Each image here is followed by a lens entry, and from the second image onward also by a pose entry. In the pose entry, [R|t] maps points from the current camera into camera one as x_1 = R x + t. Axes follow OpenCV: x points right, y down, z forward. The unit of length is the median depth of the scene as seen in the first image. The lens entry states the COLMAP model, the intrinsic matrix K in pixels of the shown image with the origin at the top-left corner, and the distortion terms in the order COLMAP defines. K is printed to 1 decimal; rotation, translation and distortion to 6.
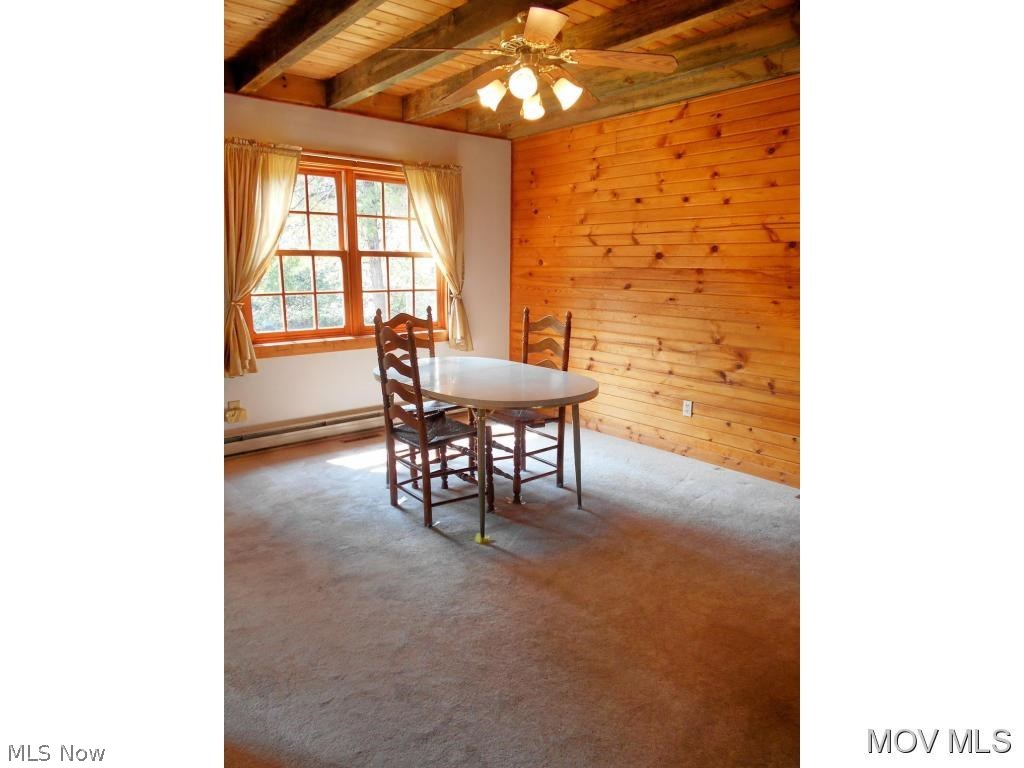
lens RADIAL K [[624.9, 0, 512.9], [0, 624.9, 377.8], [0, 0, 1]] dist [-0.009265, -0.000812]
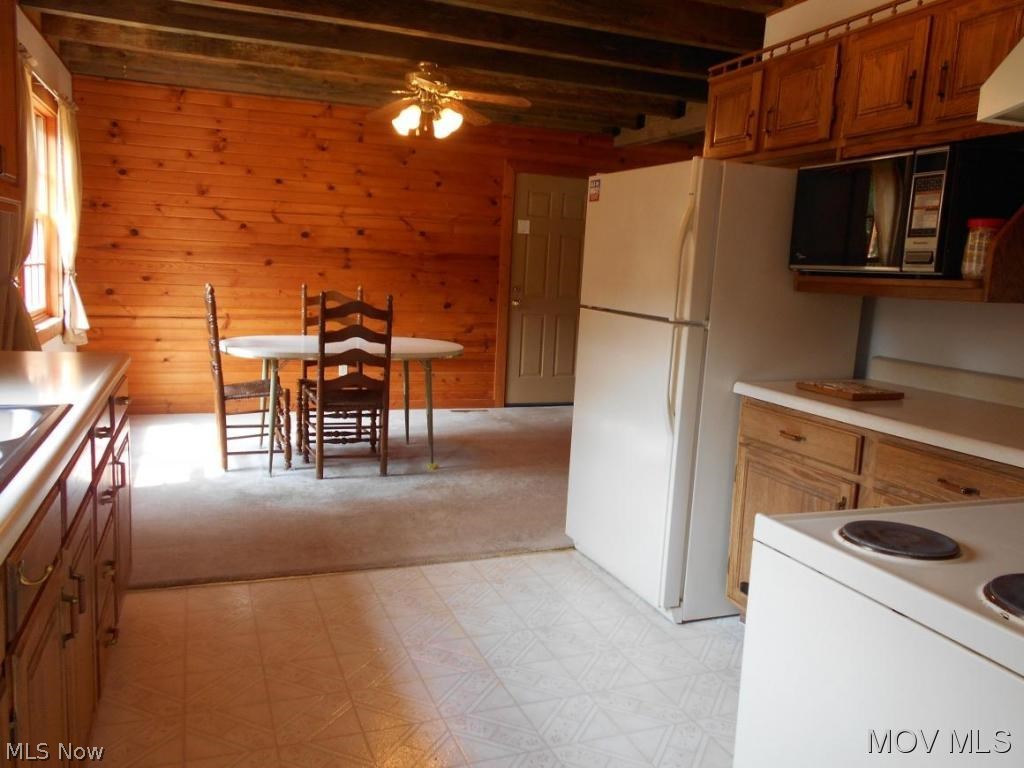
lens RADIAL K [[789.1, 0, 510.2], [0, 789.1, 384.1], [0, 0, 1]] dist [0.000009, -0.002406]
pose [[0.327526, -0.136287, 0.934961, -1.006025], [0.129223, 0.986705, 0.098561, -0.026206], [-0.935964, 0.088538, 0.340783, 0.213127]]
